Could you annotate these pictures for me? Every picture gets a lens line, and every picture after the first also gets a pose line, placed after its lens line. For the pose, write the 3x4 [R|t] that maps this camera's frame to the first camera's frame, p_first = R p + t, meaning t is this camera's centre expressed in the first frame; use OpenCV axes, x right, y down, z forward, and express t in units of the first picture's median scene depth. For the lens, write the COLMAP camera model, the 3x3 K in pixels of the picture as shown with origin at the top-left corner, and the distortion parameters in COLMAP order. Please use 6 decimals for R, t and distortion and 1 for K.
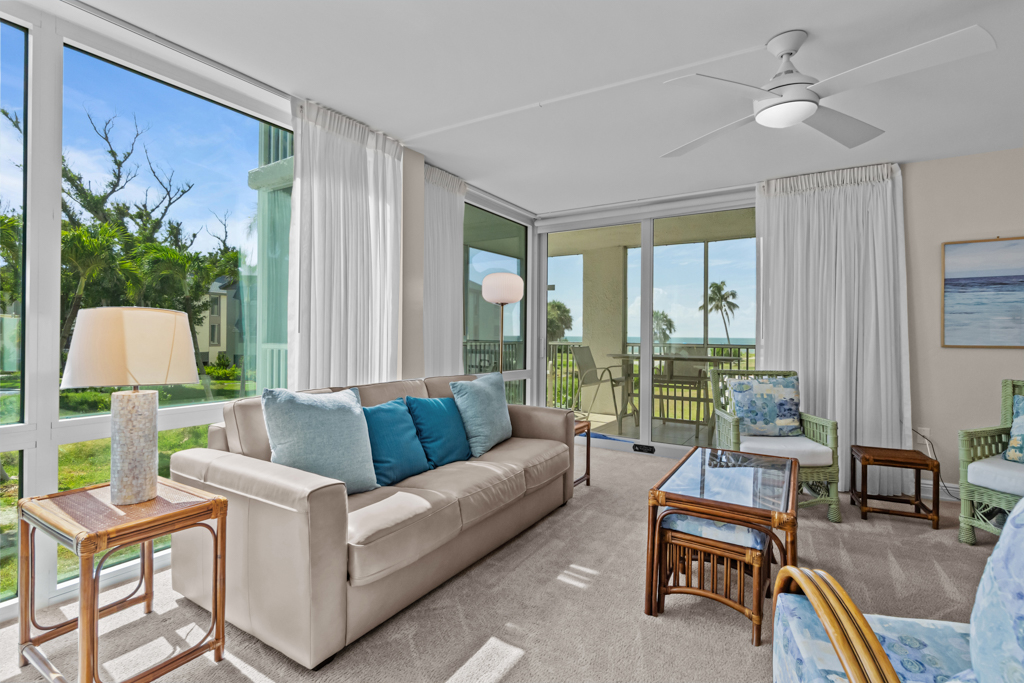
lens RADIAL K [[493.3, 0, 506.9], [0, 493.3, 331.0], [0, 0, 1]] dist [0.000790, 0.000540]
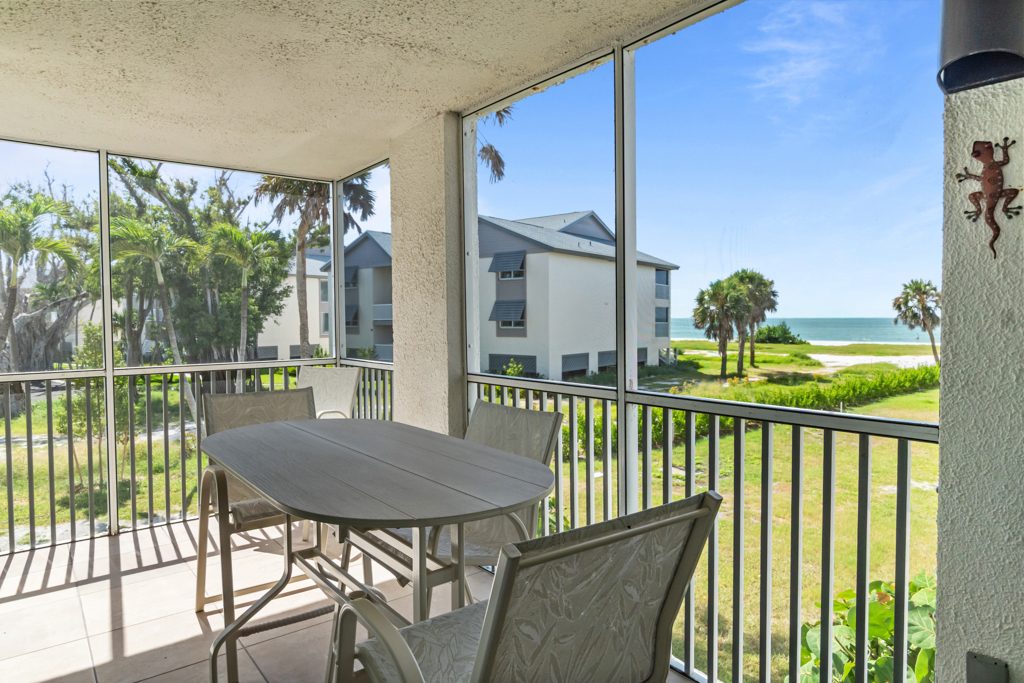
lens RADIAL K [[613.6, 0, 503.3], [0, 613.6, 343.9], [0, 0, 1]] dist [0.001572, 0.002355]
pose [[0.945797, -0.000445, -0.324759, 0.845680], [0.016079, 0.998837, 0.045456, -0.037156], [0.324361, -0.048214, 0.944704, 1.137254]]
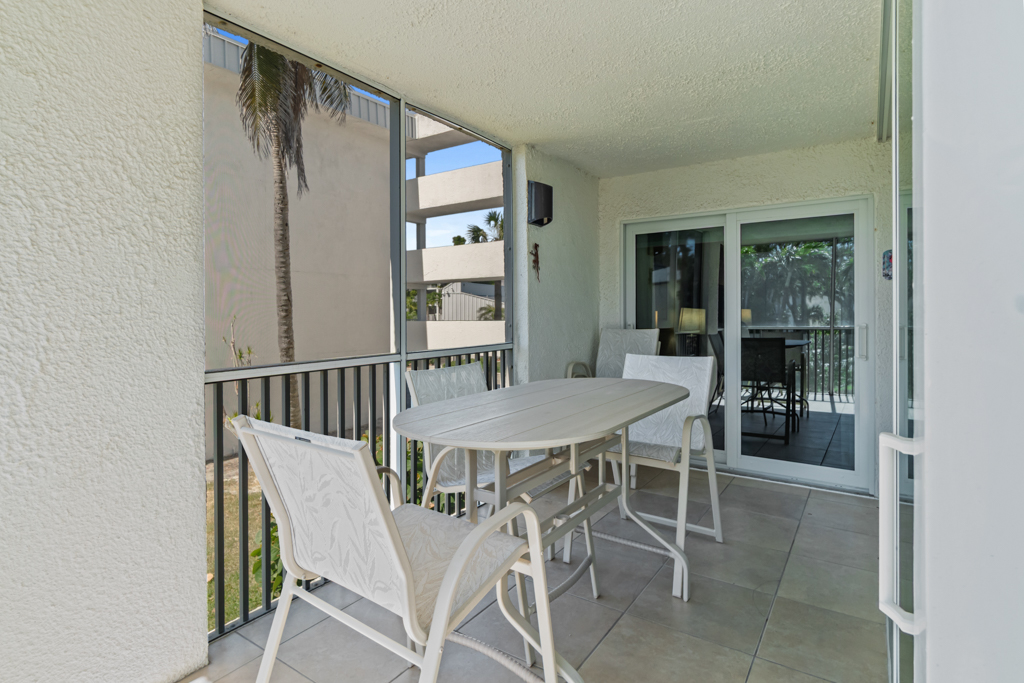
lens RADIAL K [[523.8, 0, 491.3], [0, 523.8, 316.0], [0, 0, 1]] dist [-0.005924, 0.000023]
pose [[0.052496, -0.015540, 0.998500, -0.052661], [0.001309, 0.999879, 0.015492, -0.018618], [-0.998620, 0.000494, 0.052510, 1.668498]]
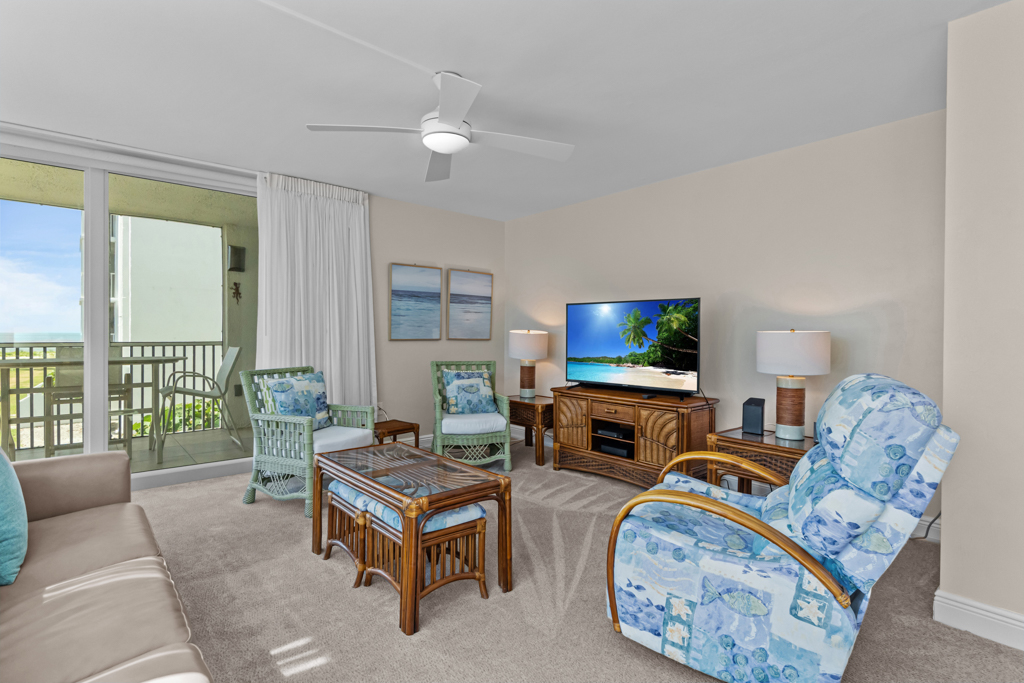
lens RADIAL K [[493.3, 0, 483.0], [0, 493.3, 339.1], [0, 0, 1]] dist [0.000790, 0.000540]
pose [[0.314220, -0.017303, 0.949192, -0.296434], [-0.009482, 0.999727, 0.021363, -0.002078], [-0.949303, -0.015713, 0.313970, 0.319704]]
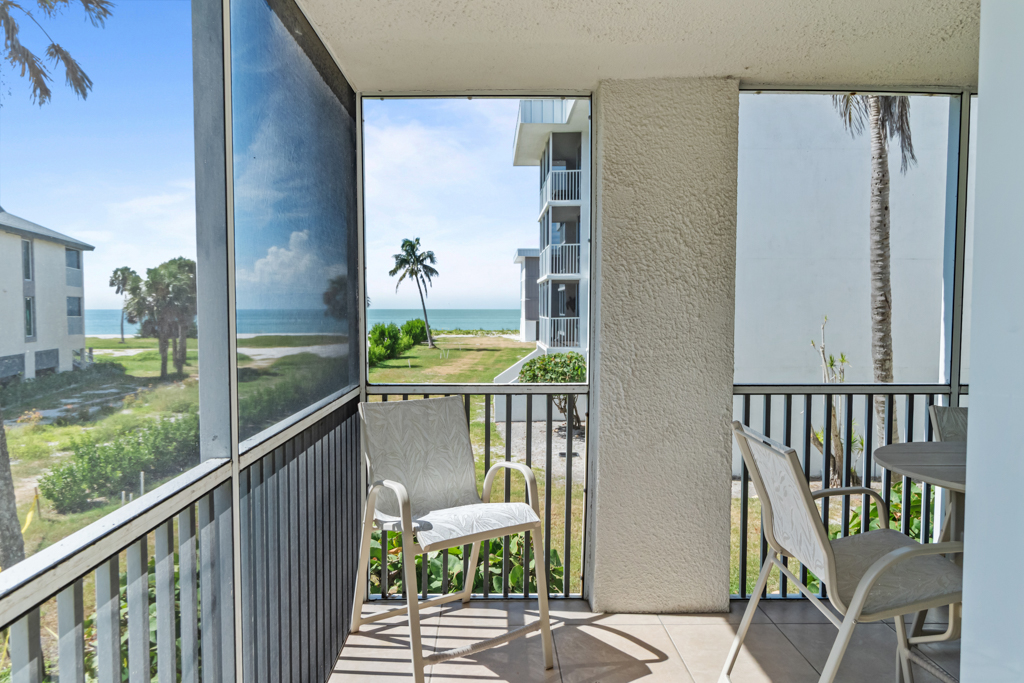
lens RADIAL K [[654.3, 0, 502.7], [0, 654.3, 339.4], [0, 0, 1]] dist [-0.001745, -0.000866]
pose [[0.838211, -0.035631, 0.544181, -0.242878], [0.004600, 0.998290, 0.058278, -0.062785], [-0.545326, -0.046346, 0.836942, 1.447051]]
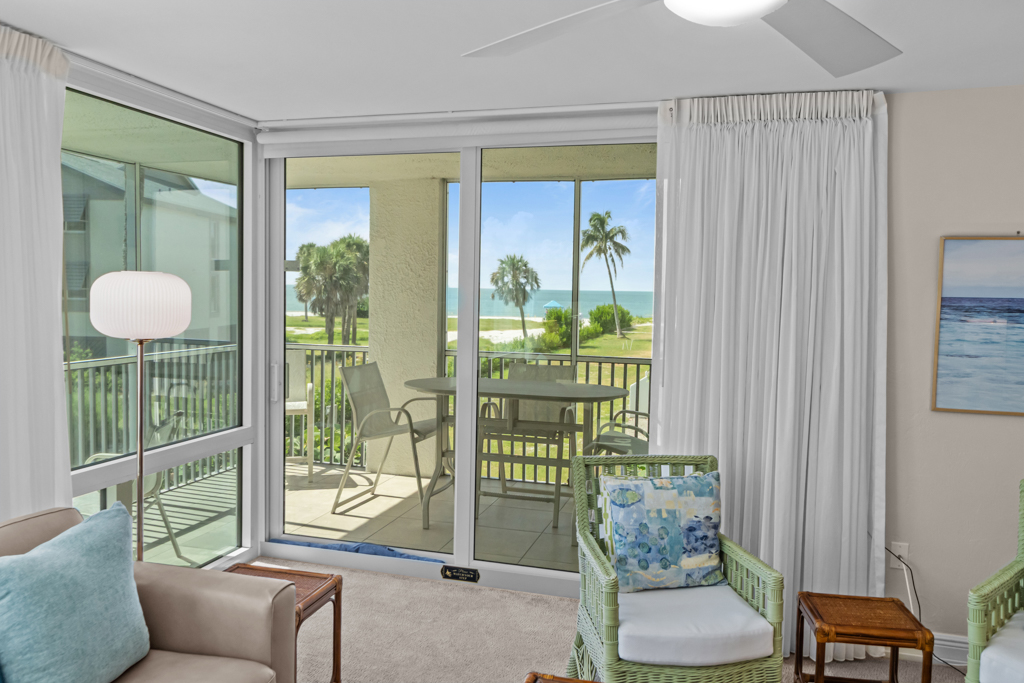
lens RADIAL K [[783.9, 0, 501.5], [0, 783.9, 336.2], [0, 0, 1]] dist [-0.007708, -0.006605]
pose [[0.961300, -0.008415, 0.275374, 0.110893], [-0.011409, 0.997460, 0.070309, -0.112279], [-0.275266, -0.070730, 0.958763, 0.227272]]
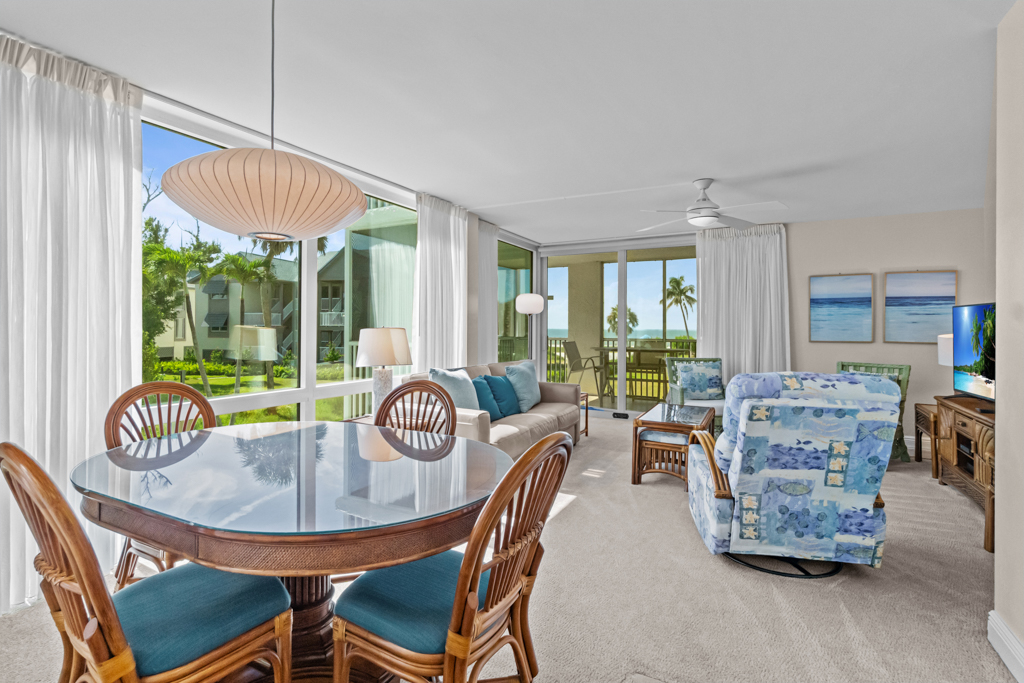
lens RADIAL K [[493.3, 0, 509.1], [0, 493.3, 321.3], [0, 0, 1]] dist [0.000790, 0.000540]
pose [[0.997206, -0.002559, 0.074656, -0.181628], [0.002940, 0.999983, -0.004995, -0.026969], [-0.074642, 0.005200, 0.997197, -0.473939]]
